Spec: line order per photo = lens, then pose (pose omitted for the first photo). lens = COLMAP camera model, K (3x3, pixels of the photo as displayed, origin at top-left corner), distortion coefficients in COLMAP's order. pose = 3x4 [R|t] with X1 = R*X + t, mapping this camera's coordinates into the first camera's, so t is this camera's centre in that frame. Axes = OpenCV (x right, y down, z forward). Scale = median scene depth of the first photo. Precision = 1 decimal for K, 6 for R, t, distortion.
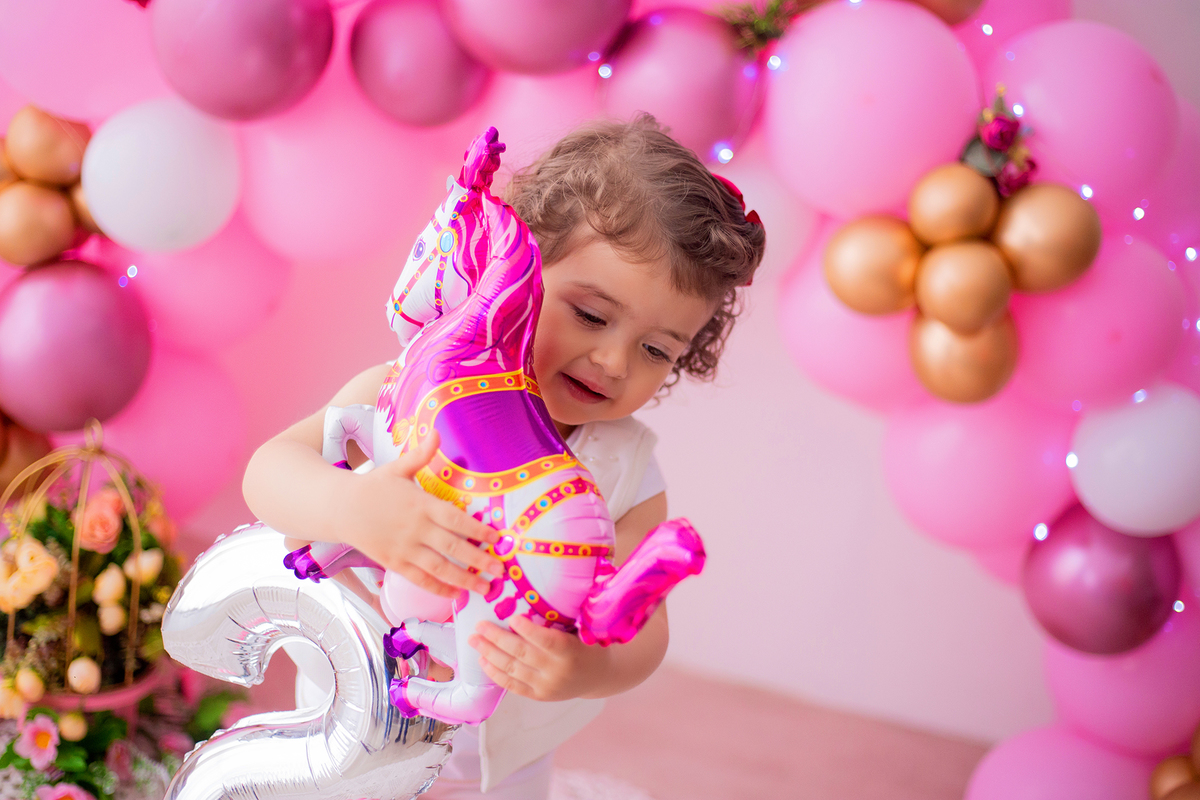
lens RADIAL K [[1847.9, 0, 587.9], [0, 1847.9, 409.9], [0, 0, 1]] dist [-0.119307, 0.000000]
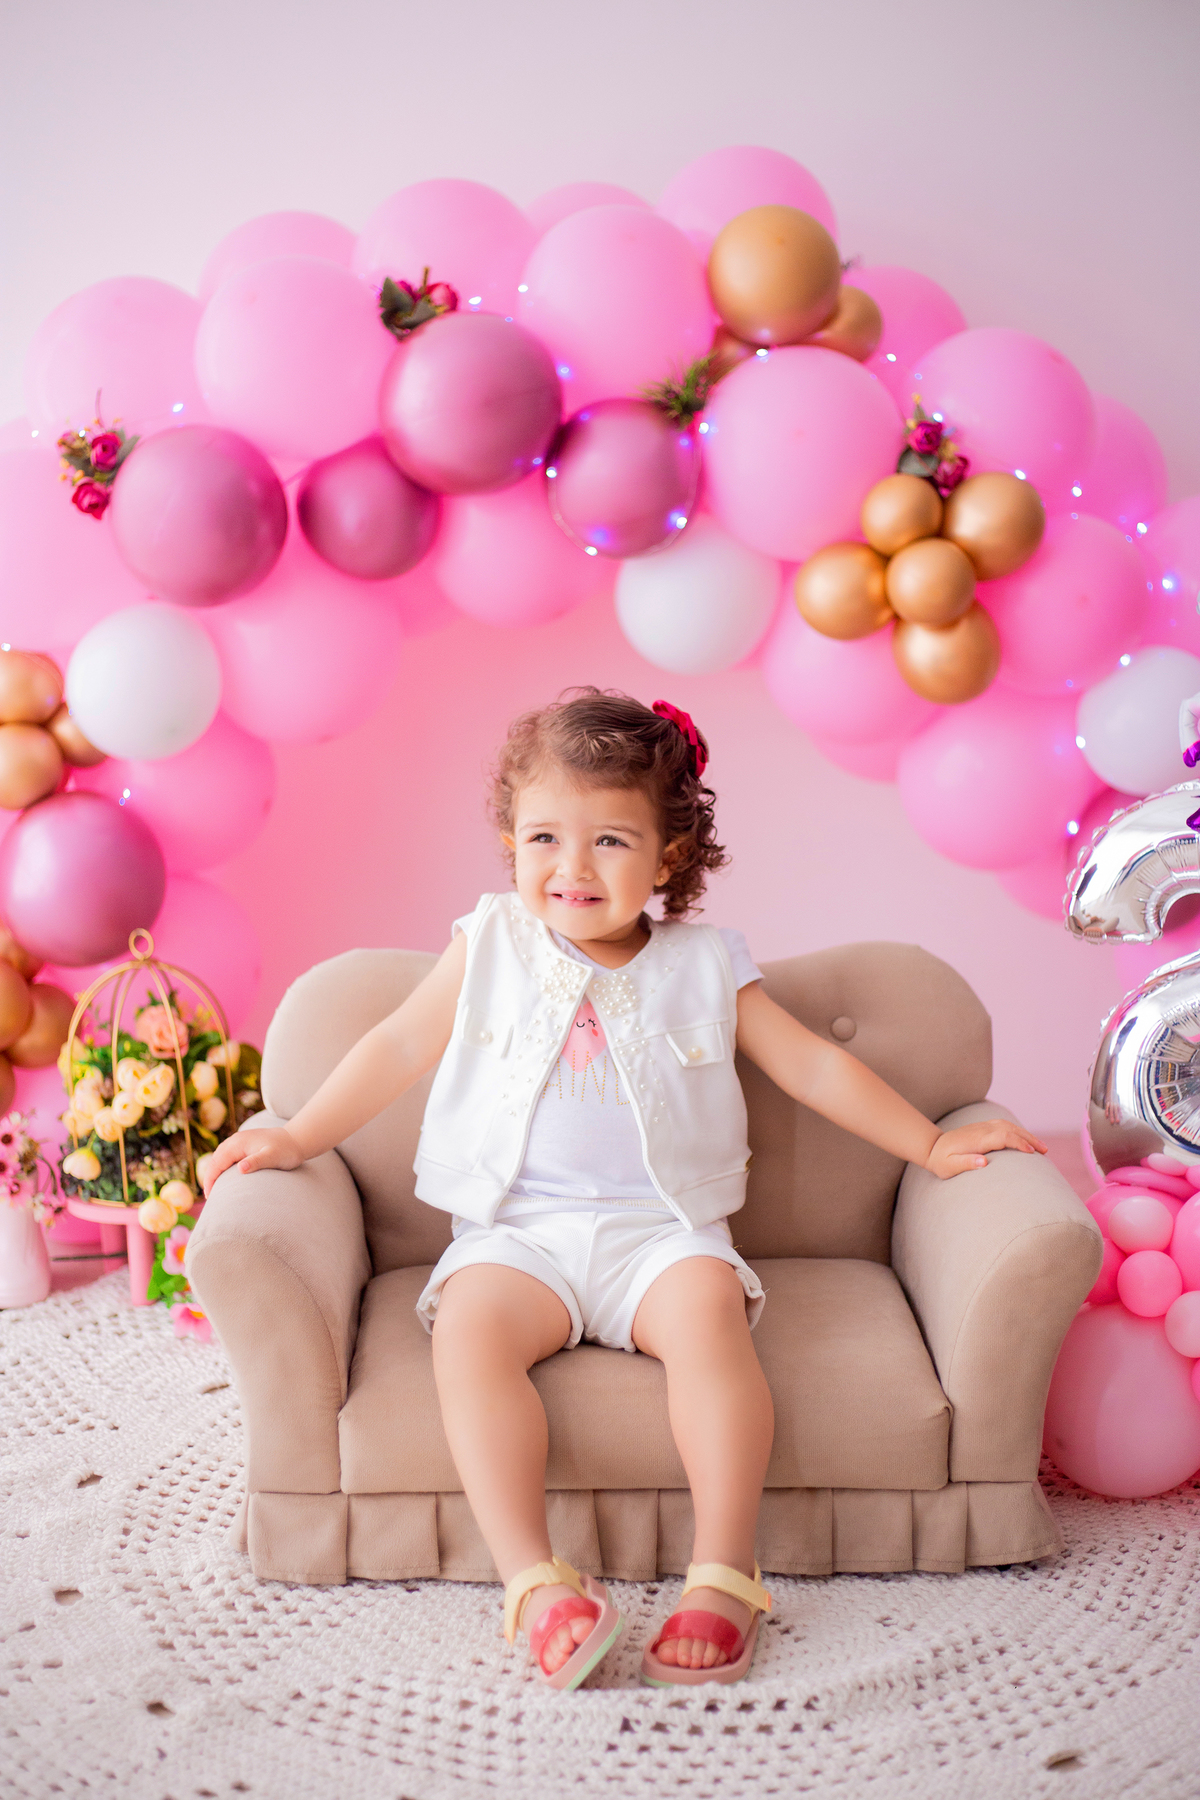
lens RADIAL K [[2771.8, 0, 611.0], [0, 2771.8, 953.2], [0, 0, 1]] dist [-0.119307, 0.000000]
pose [[0.968572, -0.238768, 0.069695, -0.132779], [0.245348, 0.963185, -0.109904, 0.262136], [-0.040888, 0.123549, 0.991496, -0.532736]]
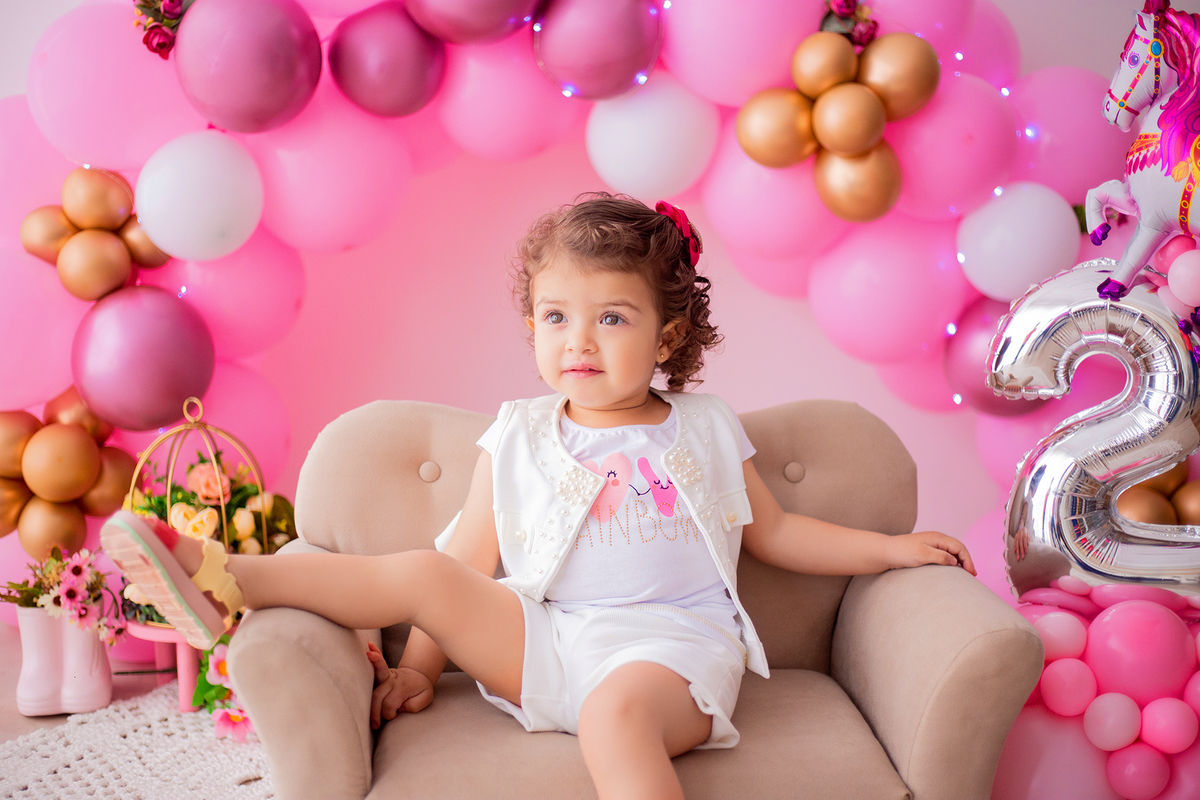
lens RADIAL K [[1847.9, 0, 600.8], [0, 1847.9, 414.5], [0, 0, 1]] dist [-0.119307, 0.000000]
pose [[0.966024, -0.224529, 0.128001, -0.173525], [0.242143, 0.959417, -0.144520, 0.271529], [-0.090357, 0.170604, 0.981188, -0.217663]]
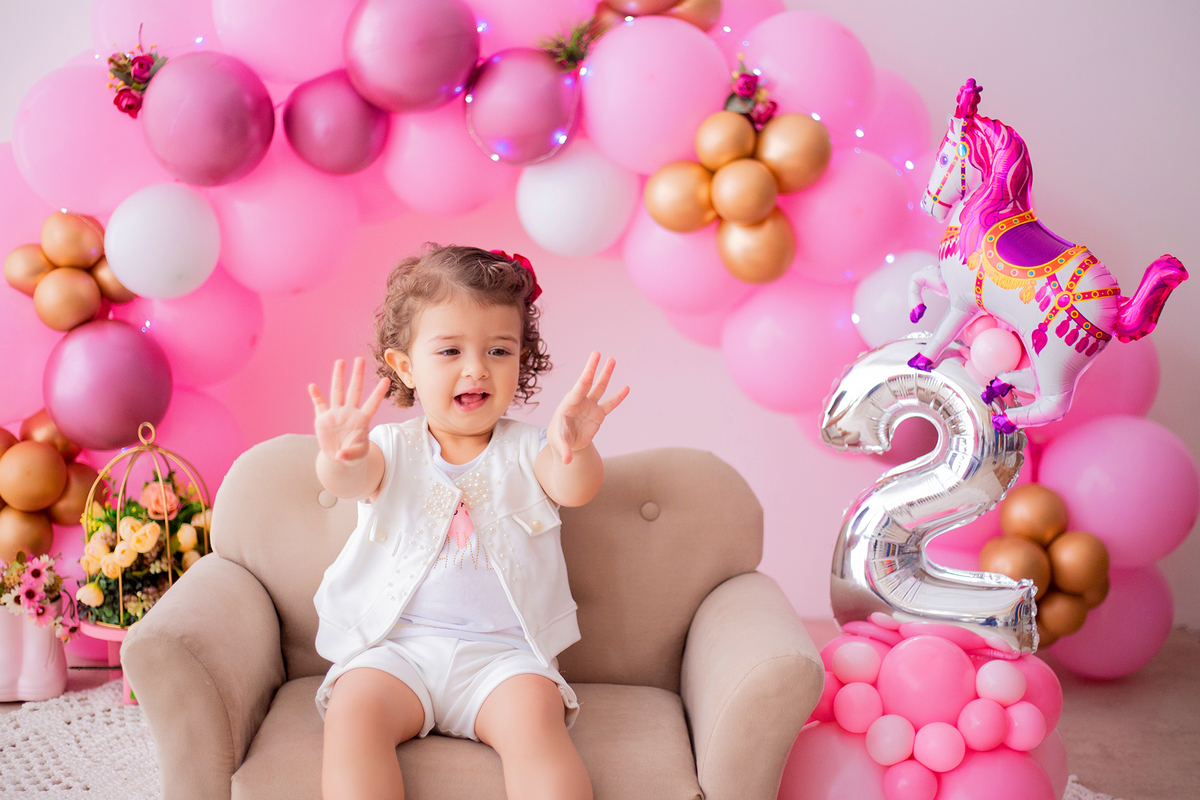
lens RADIAL K [[1972.1, 0, 644.1], [0, 1972.1, 388.0], [0, 0, 1]] dist [-0.122943, 0.000000]
pose [[0.977318, -0.186858, 0.099672, -0.050986], [0.202051, 0.963706, -0.174489, 0.323505], [-0.063450, 0.190670, 0.979601, -0.454650]]
